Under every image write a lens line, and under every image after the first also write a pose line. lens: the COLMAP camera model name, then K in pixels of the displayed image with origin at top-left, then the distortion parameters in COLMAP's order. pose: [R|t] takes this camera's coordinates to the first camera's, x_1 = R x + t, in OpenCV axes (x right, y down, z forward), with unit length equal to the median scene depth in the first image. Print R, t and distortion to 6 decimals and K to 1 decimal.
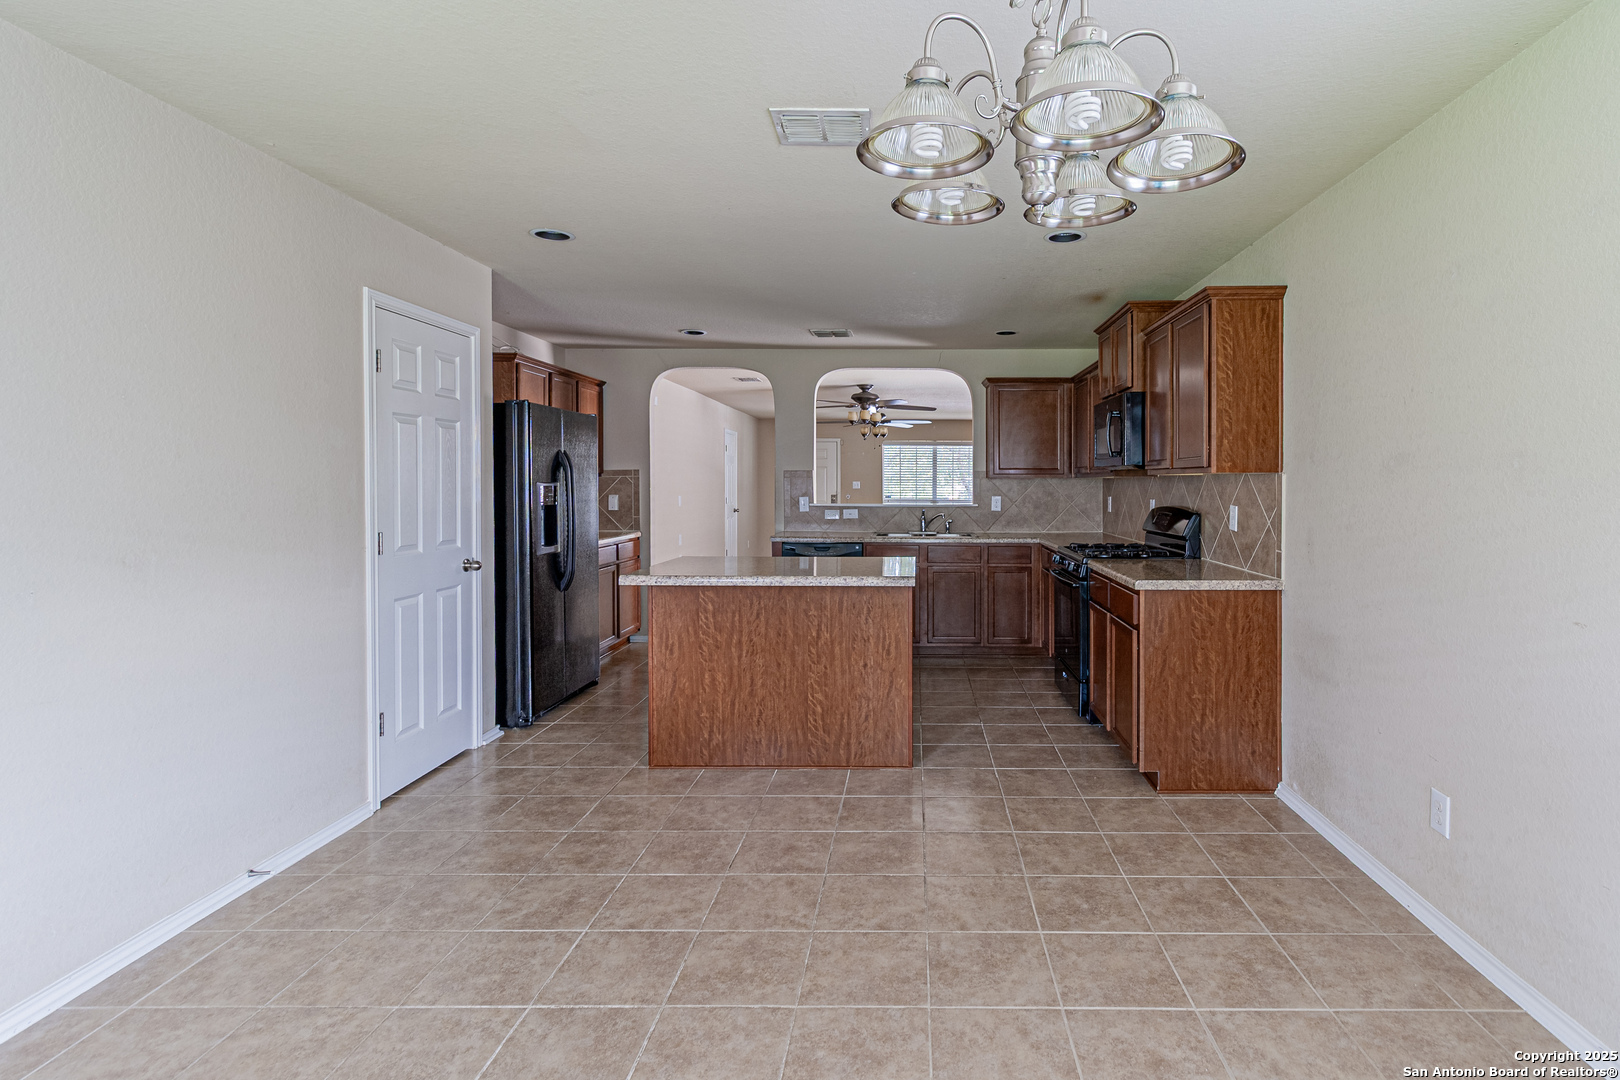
lens RADIAL K [[797.6, 0, 915.8], [0, 797.6, 498.4], [0, 0, 1]] dist [0.001755, 0.000986]
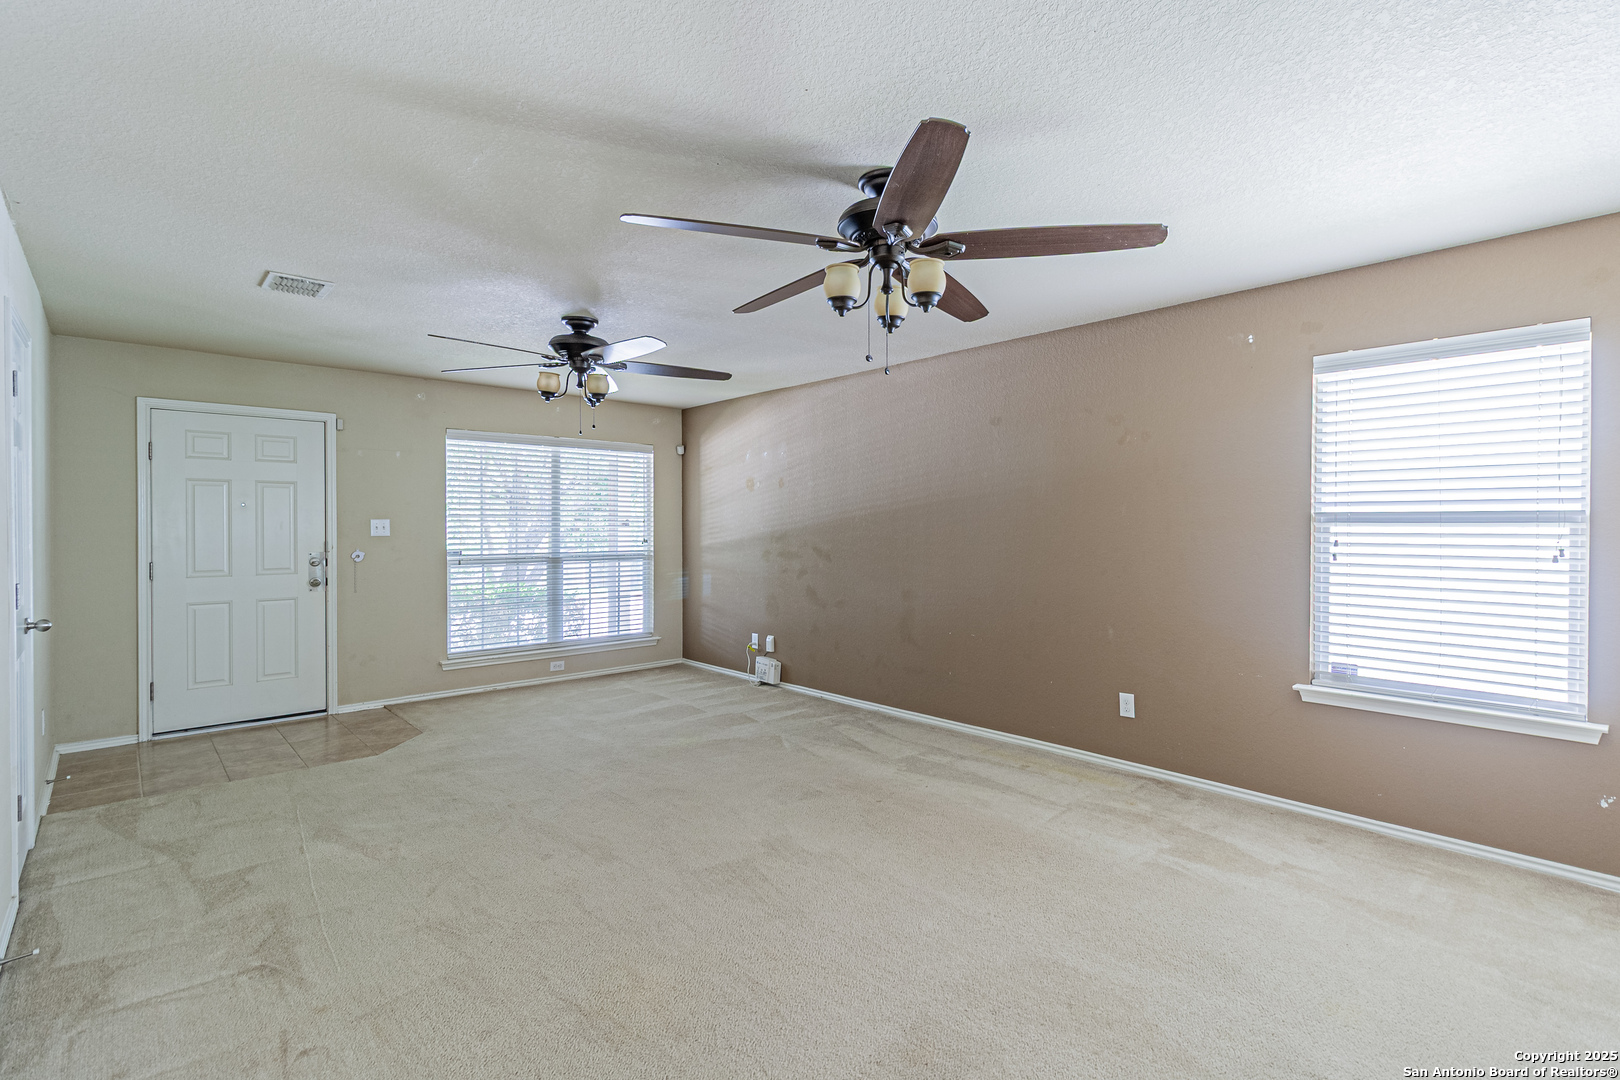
lens RADIAL K [[775.1, 0, 820.8], [0, 775.1, 526.6], [0, 0, 1]] dist [0.000914, 0.000828]
pose [[0.742252, -0.005076, 0.670101, -0.684558], [0.014492, 0.999859, -0.008478, -0.040087], [-0.669964, 0.016004, 0.742221, 2.088815]]
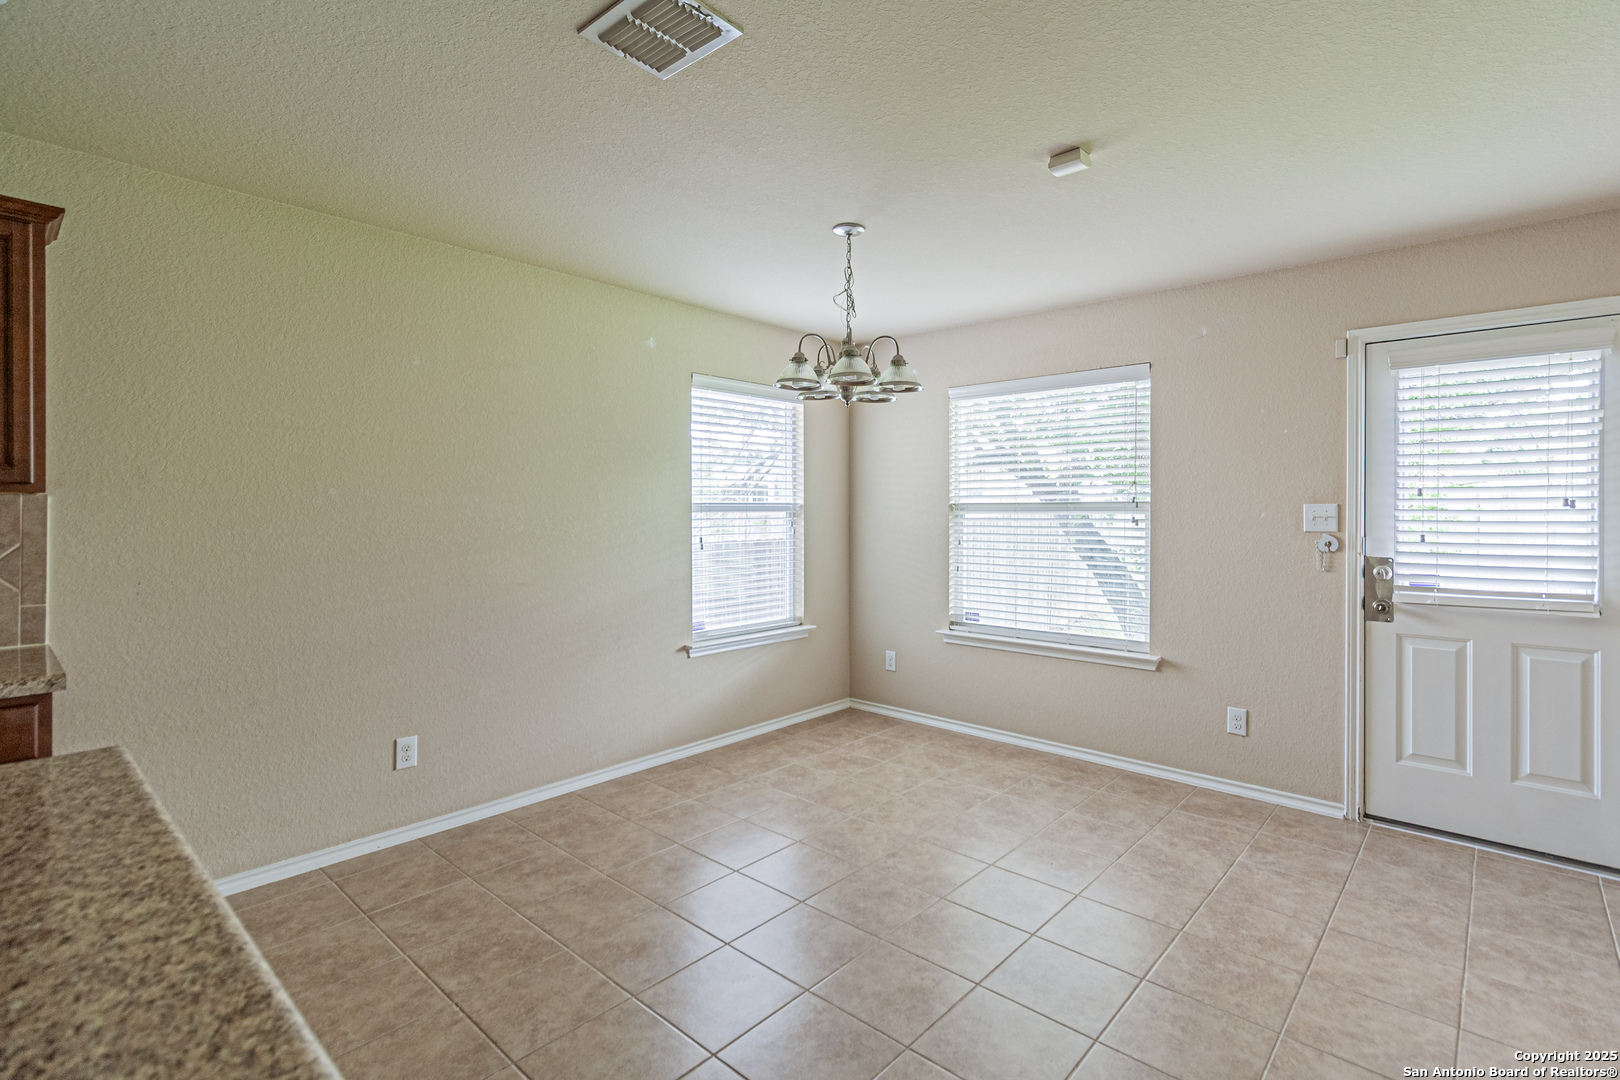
lens RADIAL K [[763.2, 0, 814.9], [0, 763.2, 511.9], [0, 0, 1]] dist [0.000646, 0.000660]
pose [[-0.740527, -0.004011, 0.672015, -0.467413], [0.008837, 0.999838, 0.015705, -0.019147], [-0.671969, 0.017569, -0.740371, 0.956617]]
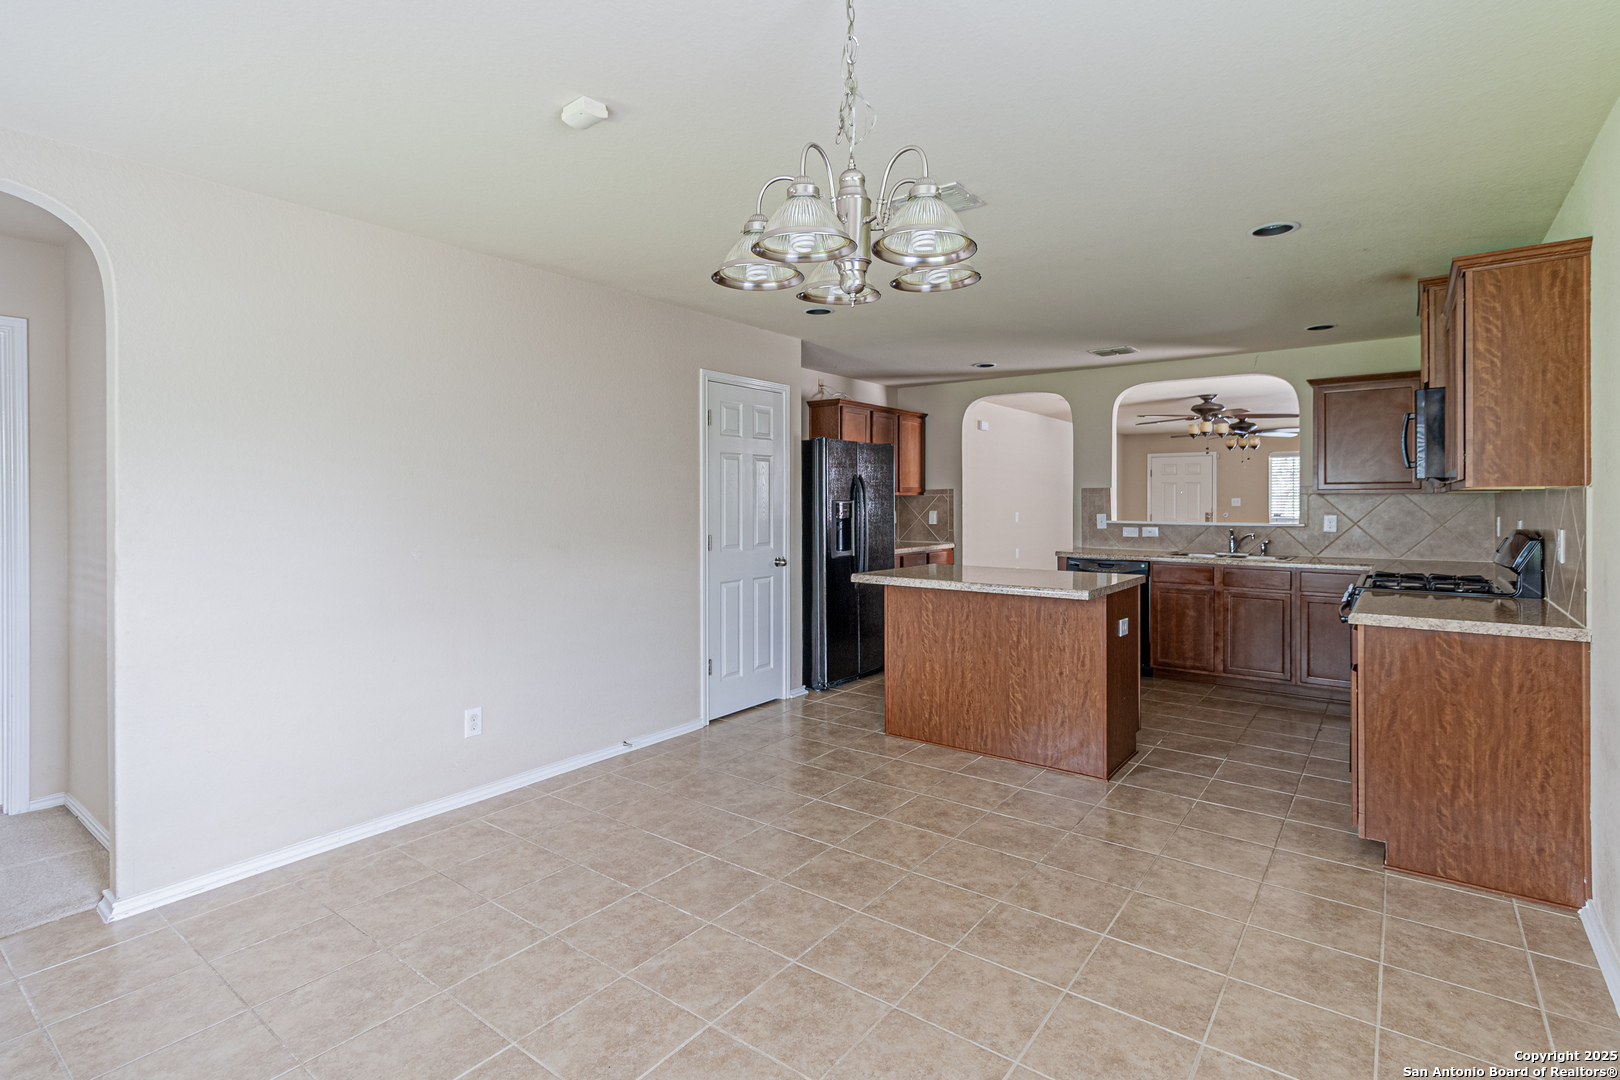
lens RADIAL K [[783.0, 0, 810.2], [0, 783.0, 510.4], [0, 0, 1]] dist [0.006190, -0.000358]
pose [[0.798849, 0.005423, -0.601507, 0.293815], [-0.009011, 0.999955, -0.002952, -0.000257], [0.601464, 0.007779, 0.798862, -0.029167]]
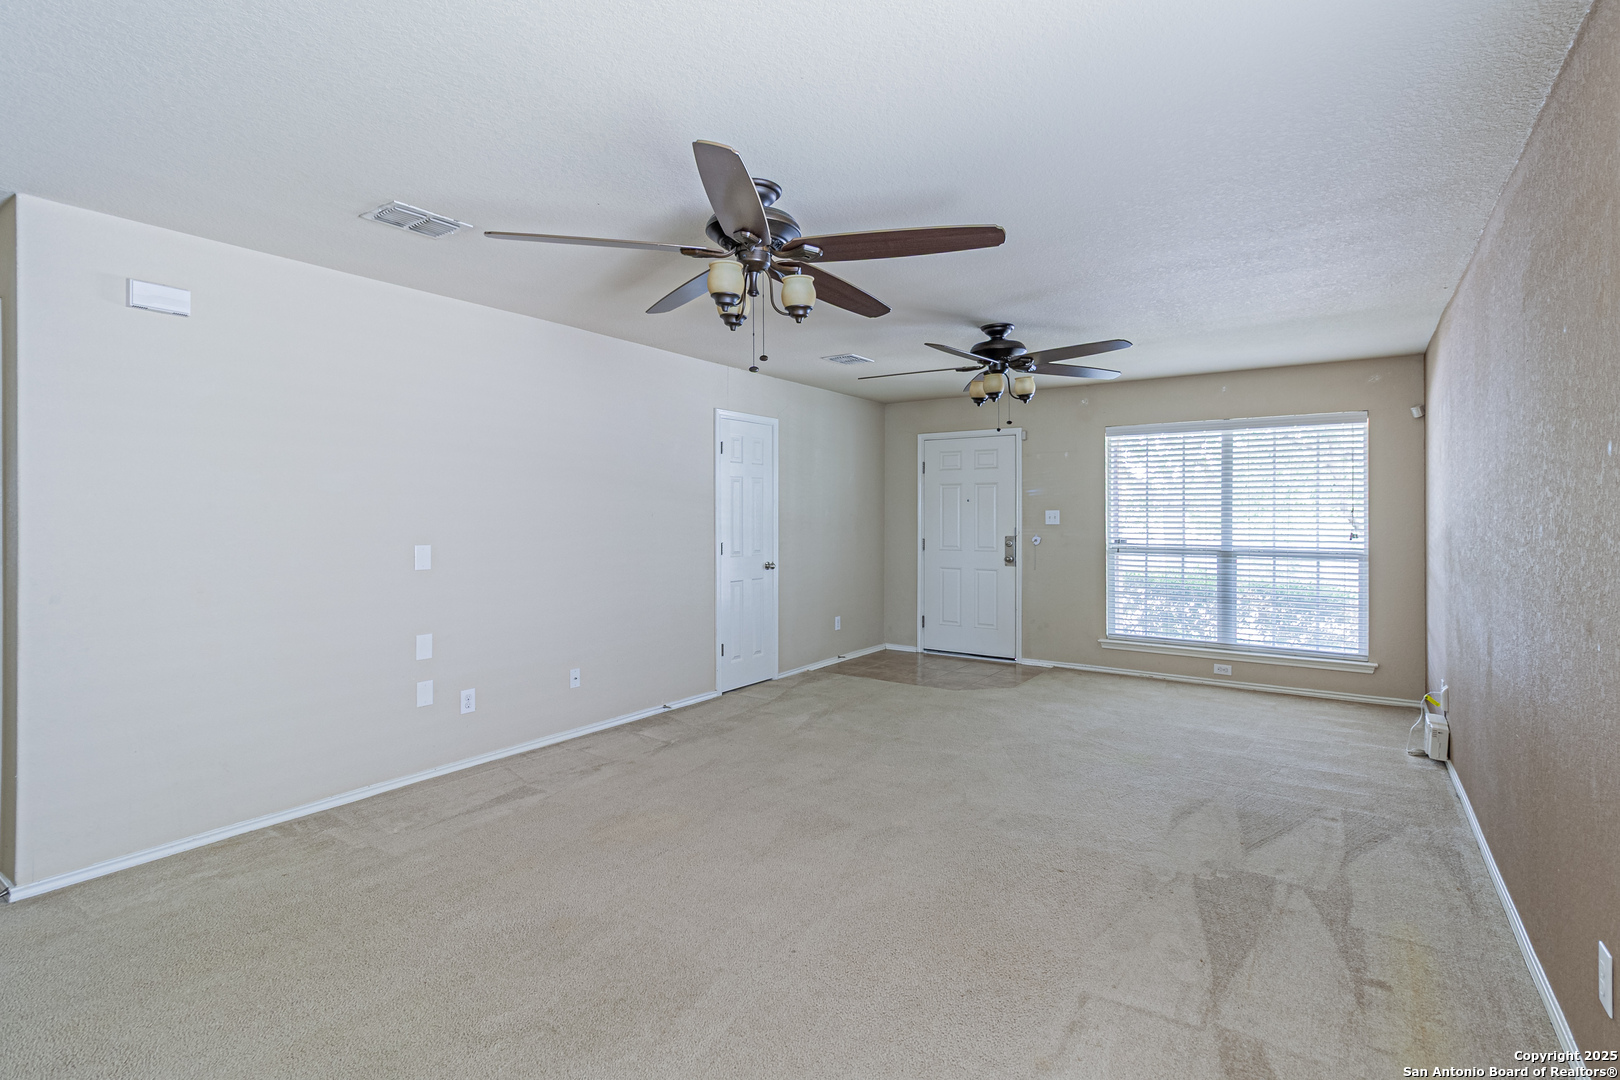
lens RADIAL K [[771.9, 0, 833.9], [0, 771.9, 525.0], [0, 0, 1]] dist [-0.000181, 0.000211]
pose [[0.818552, 0.005101, -0.574410, 0.361661], [-0.008095, 0.999964, -0.002656, -0.036817], [0.574375, 0.006824, 0.818564, 2.014523]]
